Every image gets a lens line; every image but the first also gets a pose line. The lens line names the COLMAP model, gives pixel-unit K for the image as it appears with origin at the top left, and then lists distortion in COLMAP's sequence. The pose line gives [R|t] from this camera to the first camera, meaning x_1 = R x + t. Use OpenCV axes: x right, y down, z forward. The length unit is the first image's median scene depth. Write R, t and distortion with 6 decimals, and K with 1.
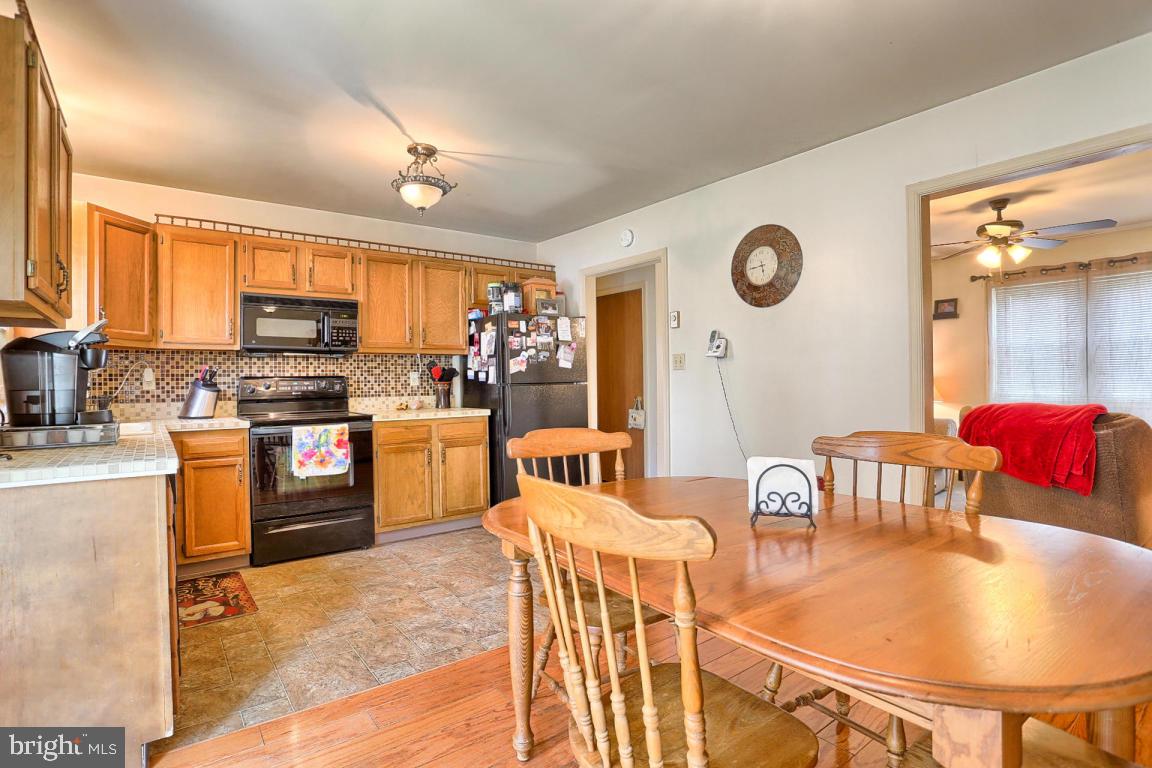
lens RADIAL K [[560.6, 0, 570.5], [0, 560.6, 382.2], [0, 0, 1]] dist [-0.066738, 0.028657]
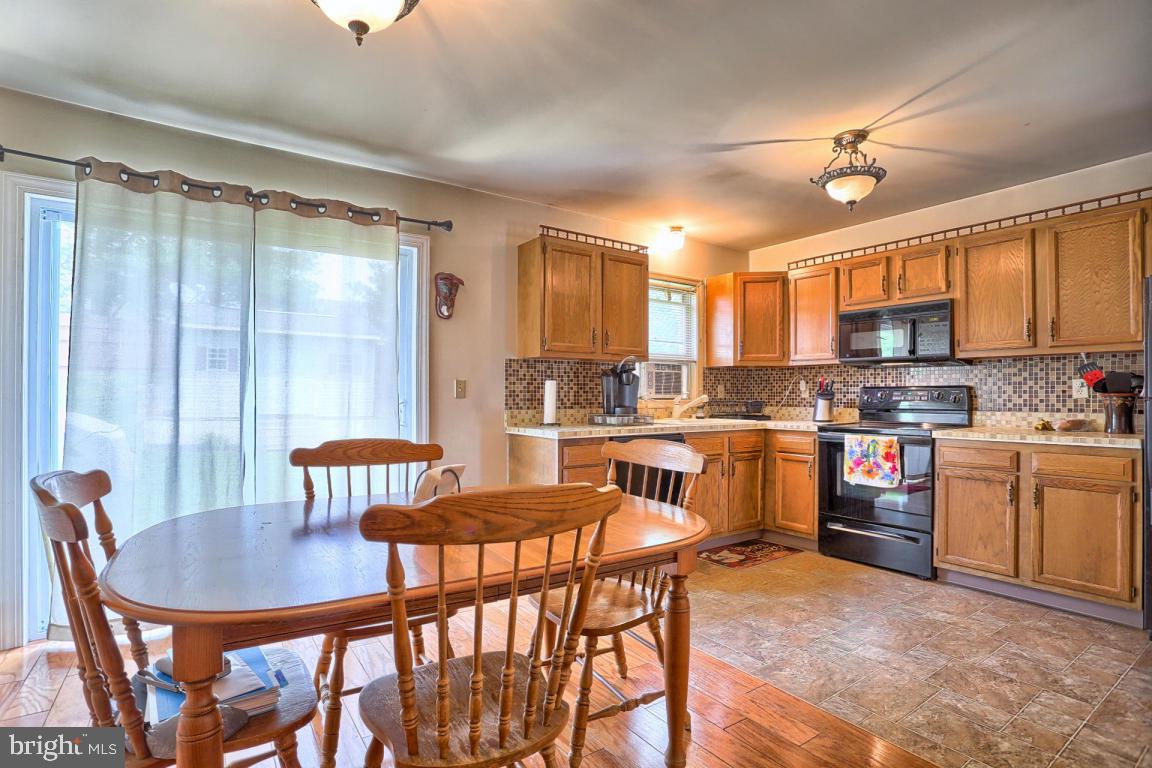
lens RADIAL K [[570.0, 0, 568.0], [0, 570.0, 393.9], [0, 0, 1]] dist [-0.069276, 0.026536]
pose [[-0.053777, 0.010282, -0.998500, 0.584334], [-0.001293, 0.999945, 0.010367, -0.007185], [0.998552, 0.001849, -0.053761, 0.507267]]
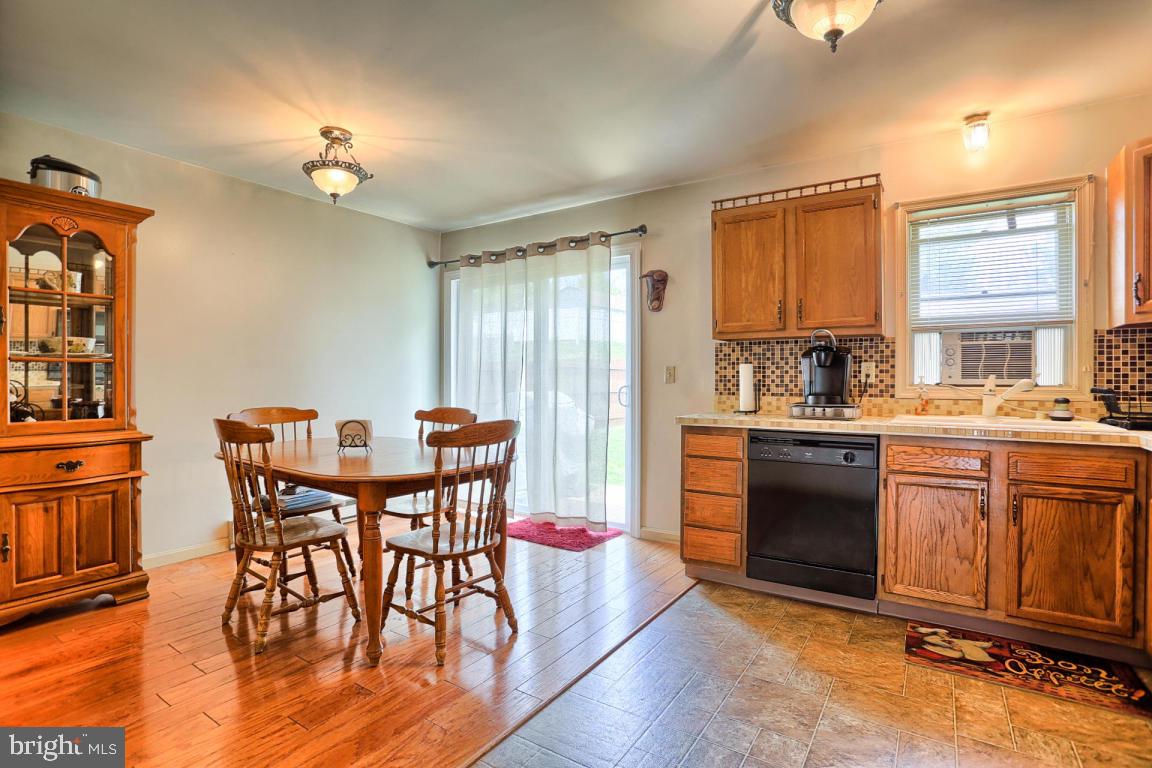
lens RADIAL K [[560.6, 0, 570.5], [0, 560.6, 382.2], [0, 0, 1]] dist [-0.066738, 0.028657]
pose [[-0.948009, 0.011272, -0.318043, 0.109027], [0.009529, 0.999930, 0.007038, 0.000095], [0.318100, 0.003641, -0.948050, 1.212940]]
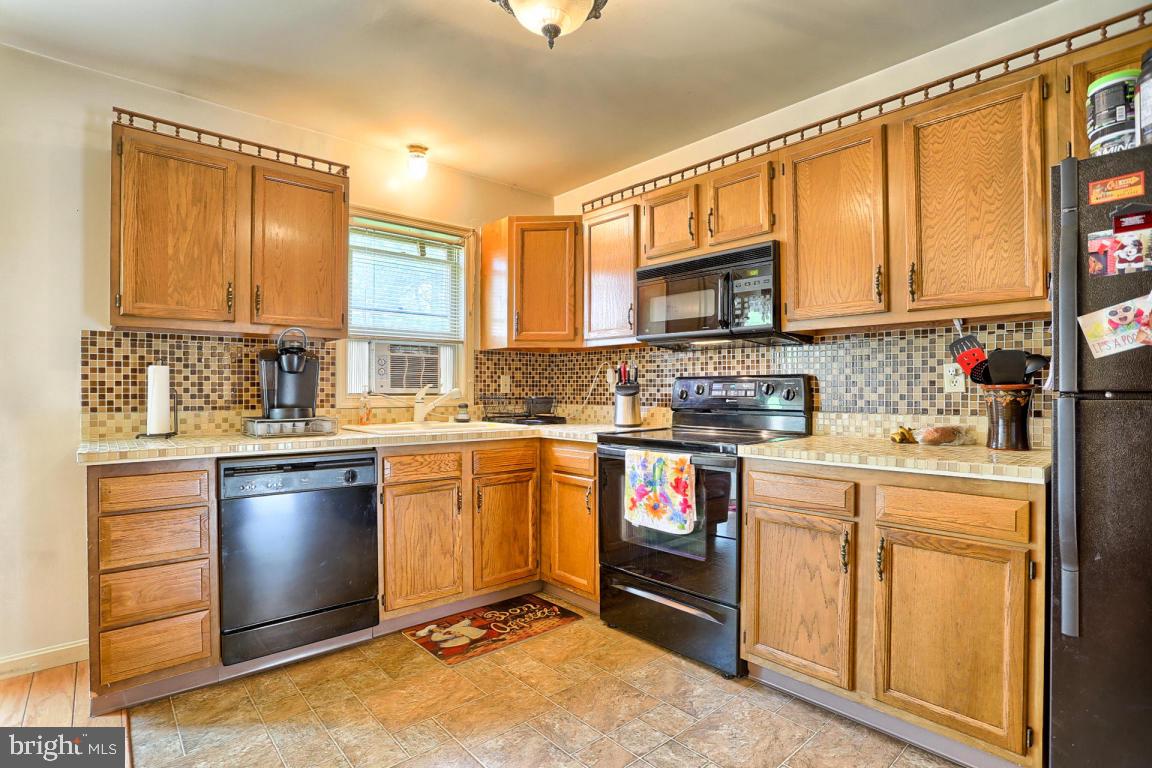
lens RADIAL K [[566.7, 0, 572.2], [0, 566.7, 391.7], [0, 0, 1]] dist [-0.087730, 0.039033]
pose [[0.069532, 0.015522, -0.997459, 0.195082], [-0.001726, 0.999879, 0.015439, -0.001457], [0.997578, 0.000648, 0.069550, 0.853212]]
